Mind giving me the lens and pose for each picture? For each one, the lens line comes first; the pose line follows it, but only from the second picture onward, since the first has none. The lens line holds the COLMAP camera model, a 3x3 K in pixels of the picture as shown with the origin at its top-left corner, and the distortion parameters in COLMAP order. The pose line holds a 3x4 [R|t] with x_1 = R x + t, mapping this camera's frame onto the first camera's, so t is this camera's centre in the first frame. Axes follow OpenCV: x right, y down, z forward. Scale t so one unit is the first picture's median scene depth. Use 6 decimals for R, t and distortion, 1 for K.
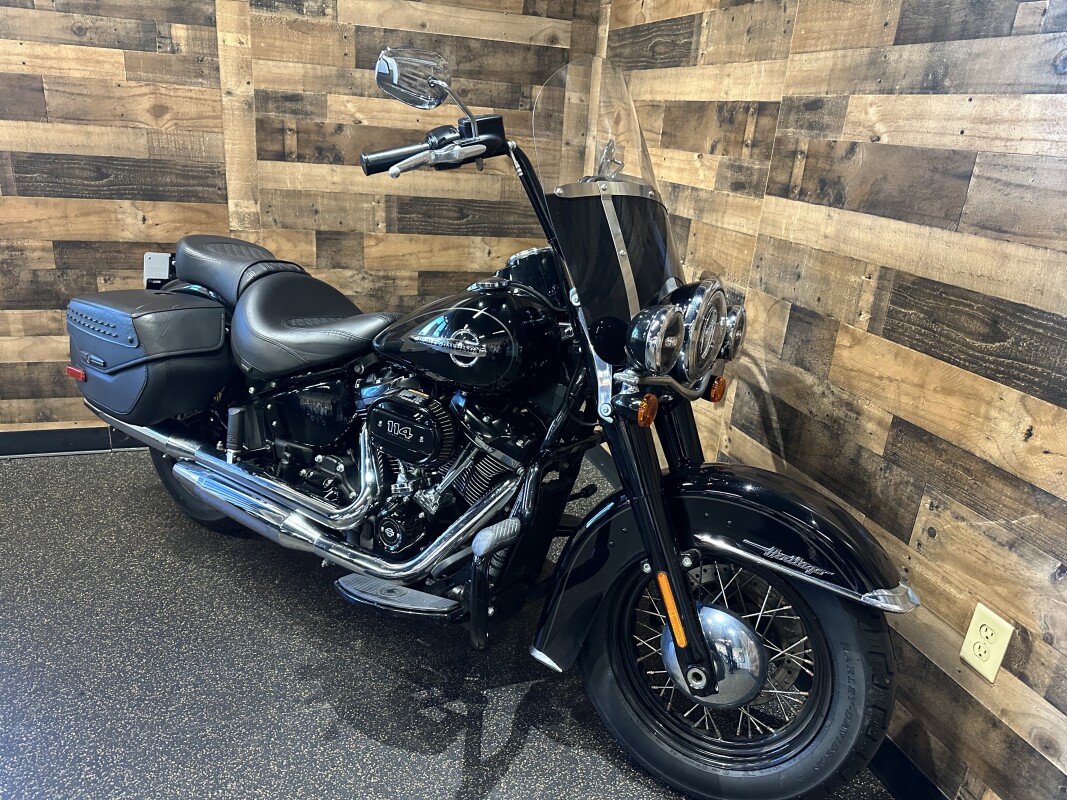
lens RADIAL K [[761.2, 0, 527.4], [0, 761.2, 400.6], [0, 0, 1]] dist [0.039394, -0.046000]
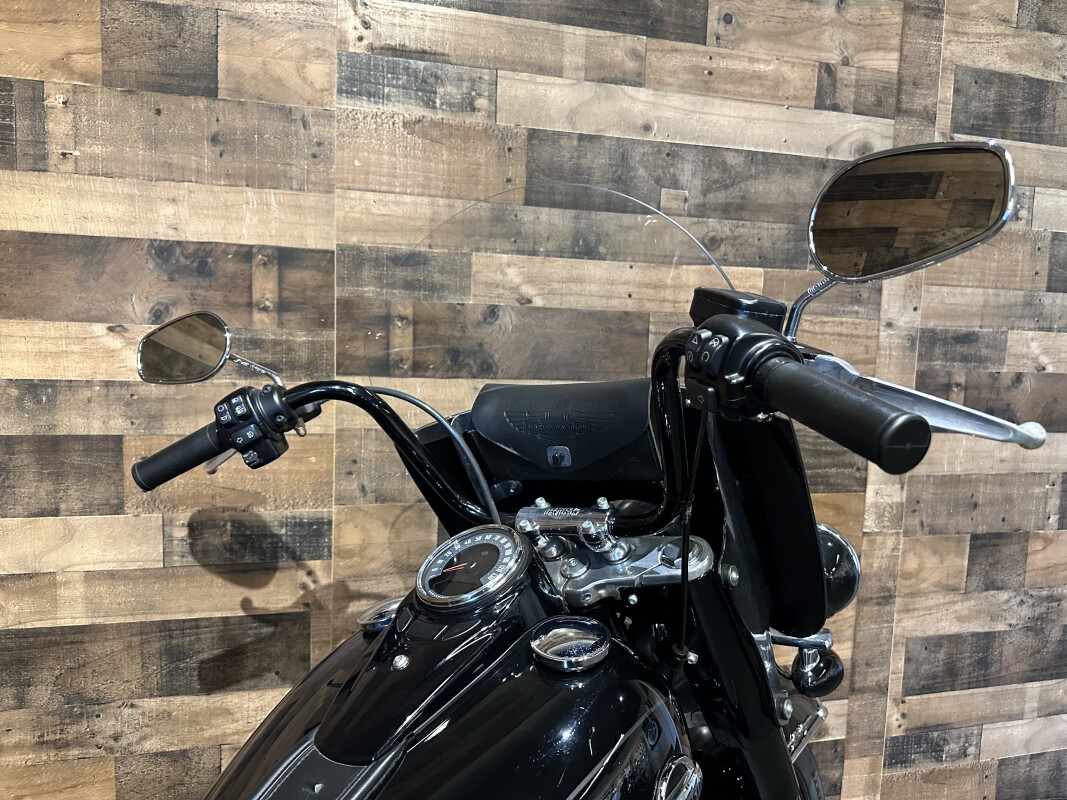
lens RADIAL K [[761.2, 0, 535.0], [0, 761.2, 407.2], [0, 0, 1]] dist [0.039394, -0.046000]
pose [[0.053107, -0.171666, 0.983723, -0.374291], [0.316718, 0.937147, 0.146440, -0.286003], [-0.947032, 0.303785, 0.104138, 0.760672]]
